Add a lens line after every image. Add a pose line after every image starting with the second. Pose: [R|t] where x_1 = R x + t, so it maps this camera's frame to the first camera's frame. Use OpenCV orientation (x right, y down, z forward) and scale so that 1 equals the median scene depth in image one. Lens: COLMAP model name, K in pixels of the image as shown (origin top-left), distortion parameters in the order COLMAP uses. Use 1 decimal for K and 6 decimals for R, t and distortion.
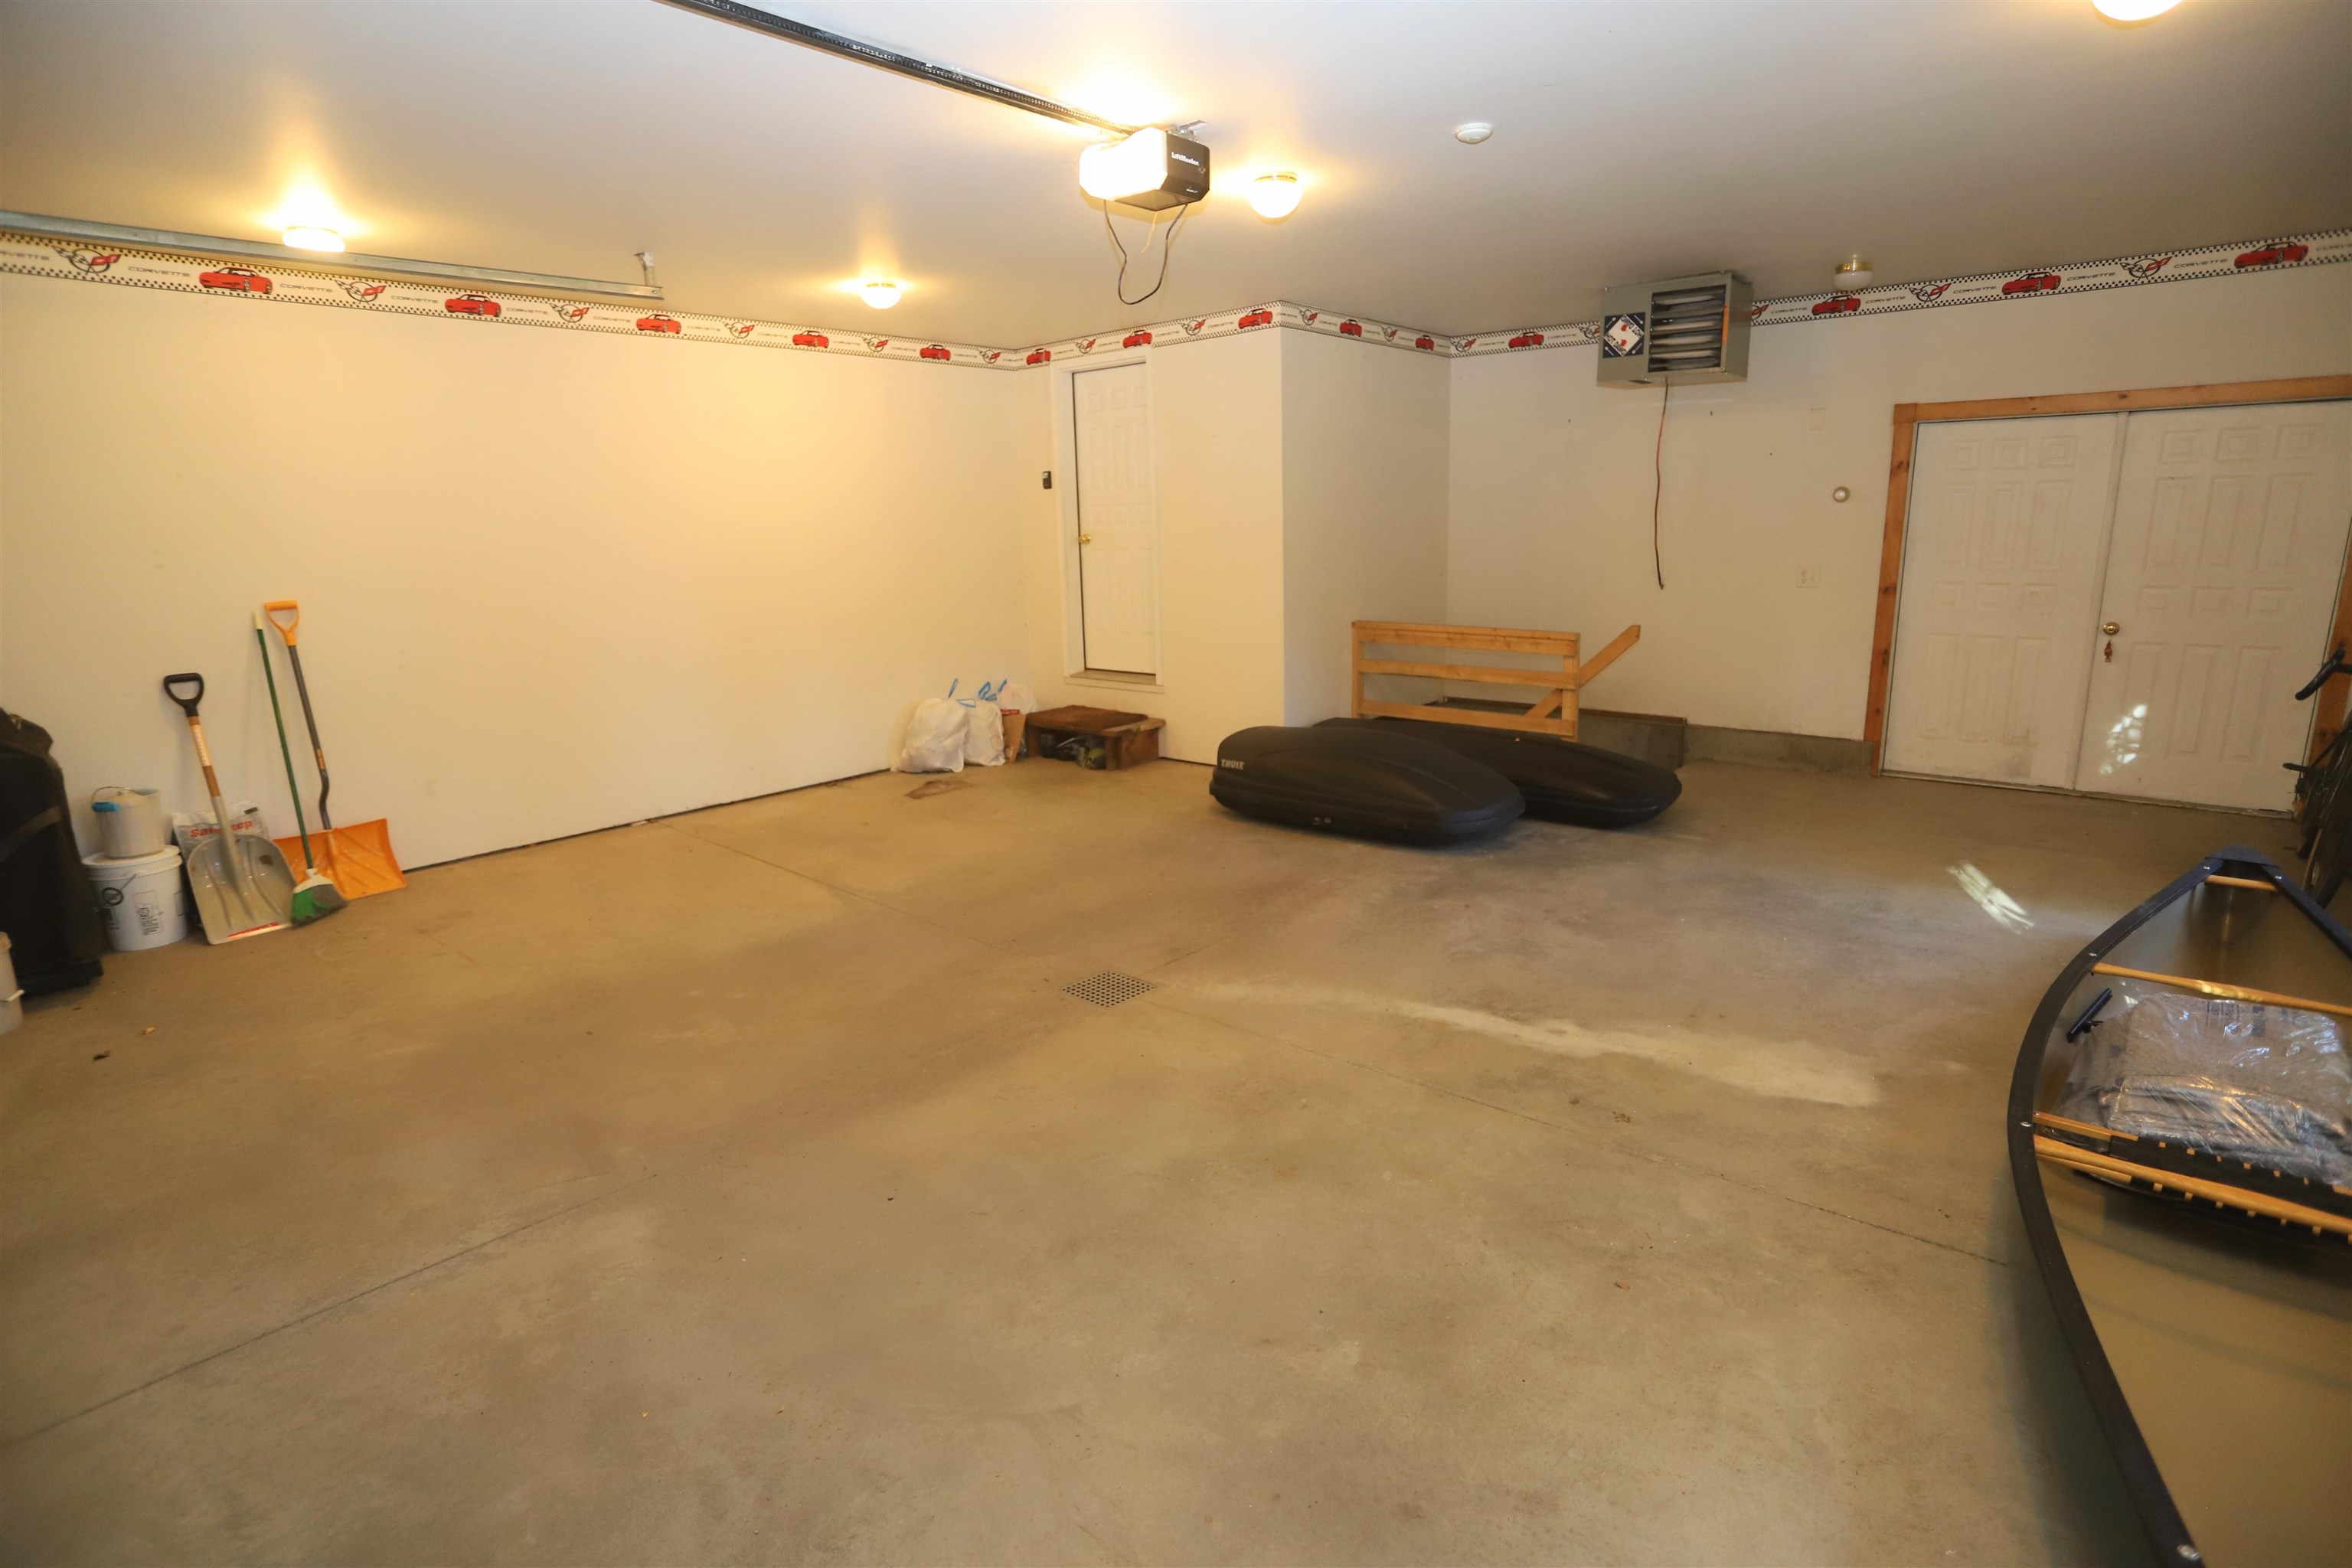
lens RADIAL K [[1150.0, 0, 1184.7], [0, 1150.0, 780.7], [0, 0, 1]] dist [-0.071027, 0.034351]
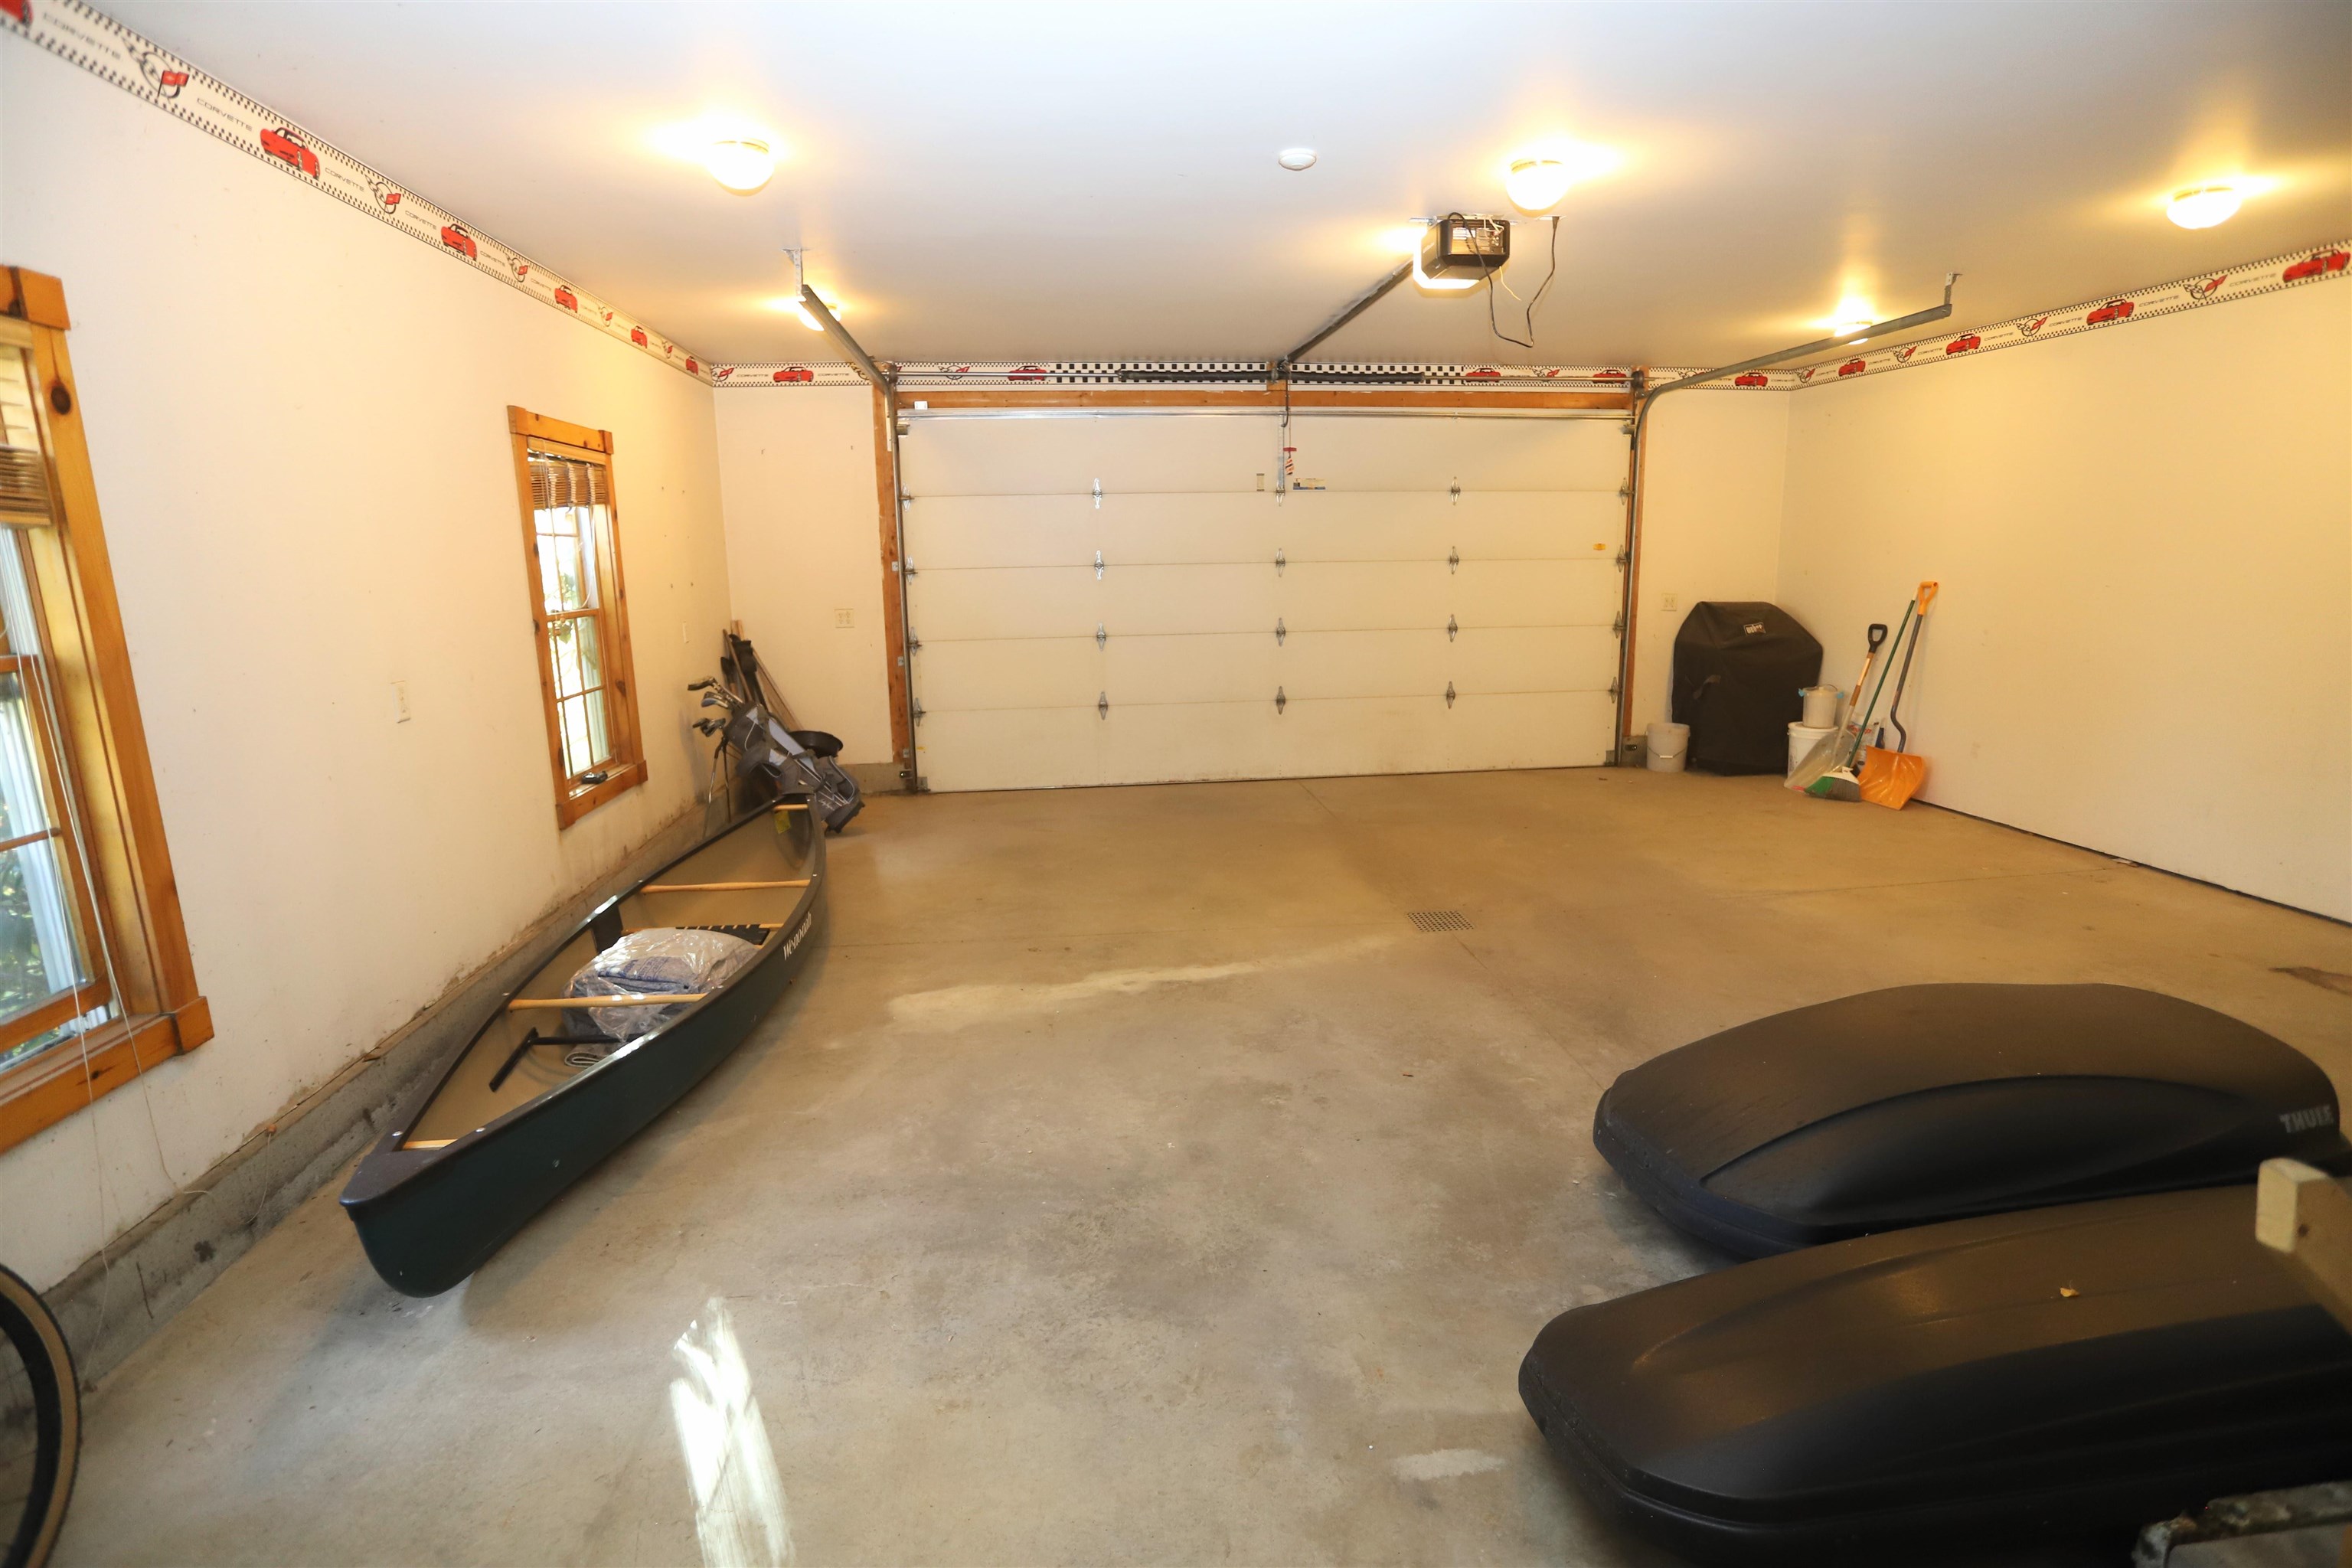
lens RADIAL K [[1124.5, 0, 1198.9], [0, 1124.5, 806.8], [0, 0, 1]] dist [-0.071984, 0.030988]
pose [[-0.657104, 0.203568, -0.725792, 0.870118], [-0.134394, 0.915780, 0.378530, -0.323429], [0.741723, 0.346276, -0.574405, 1.317138]]
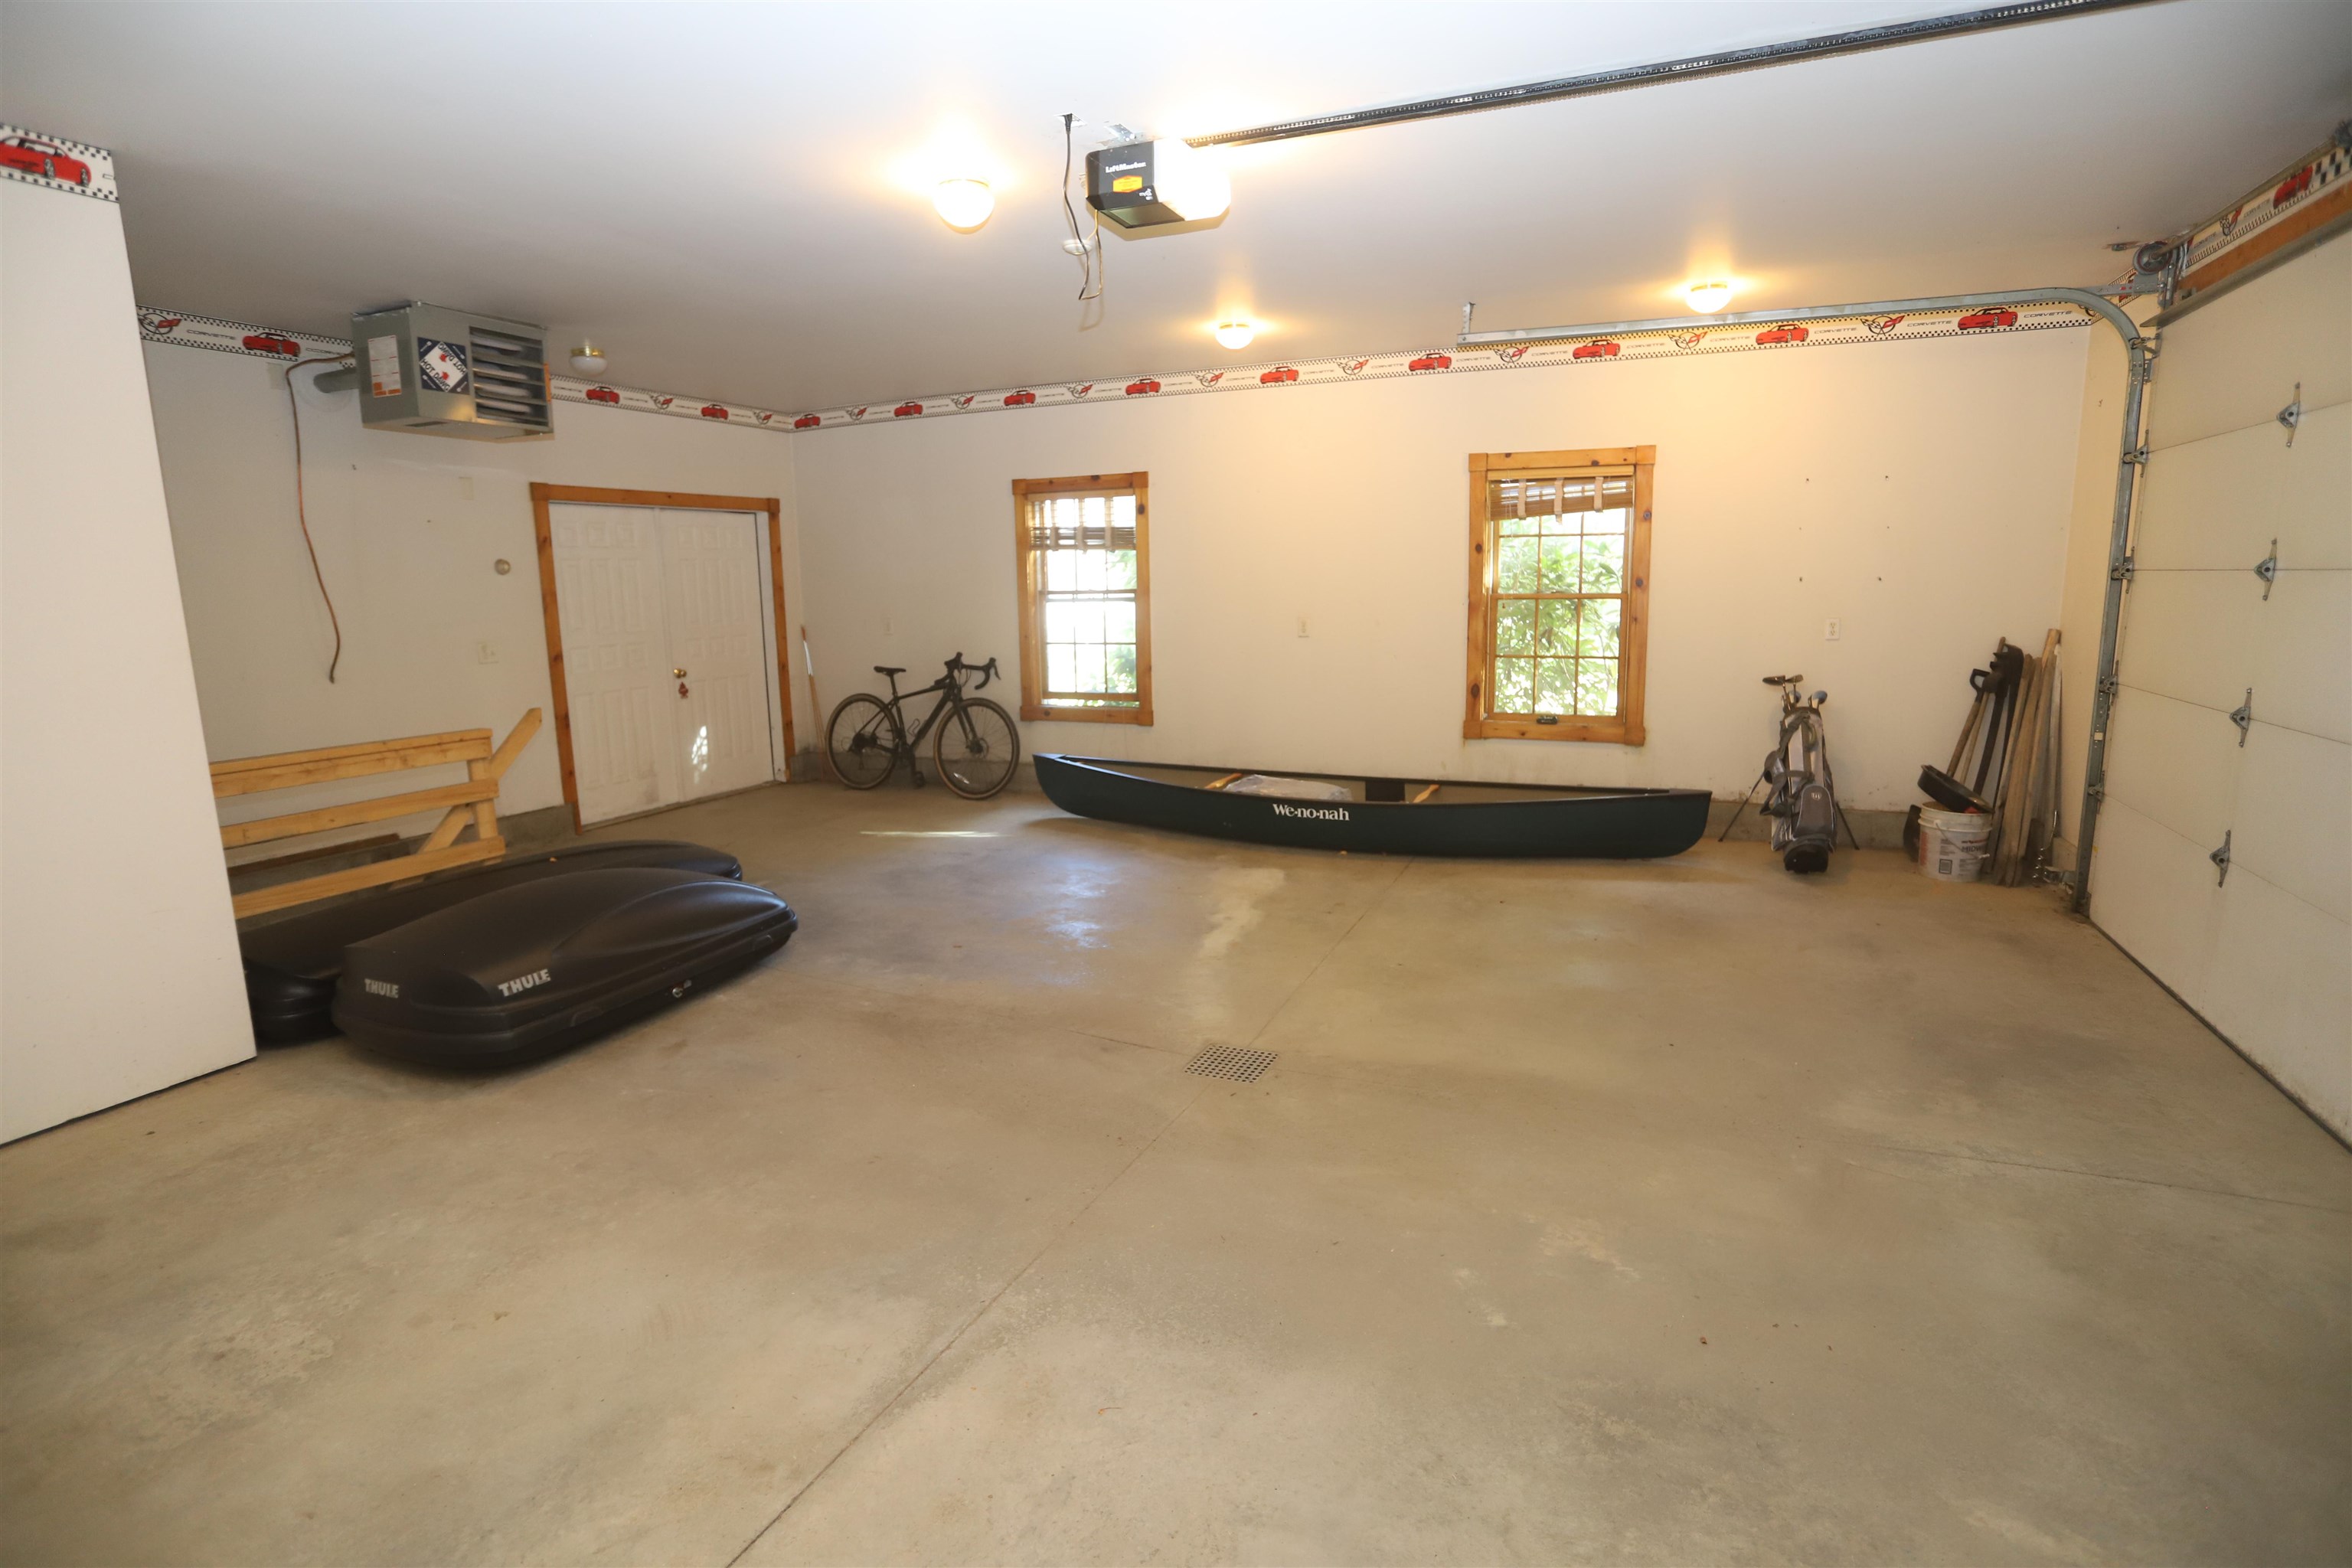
lens RADIAL K [[1169.9, 0, 1167.7], [0, 1169.9, 782.1], [0, 0, 1]] dist [-0.083683, 0.044497]
pose [[-0.293003, -0.134781, 0.946564, -0.803073], [0.236155, 0.949138, 0.208248, -0.209743], [-0.926488, 0.284553, -0.246271, 1.090217]]
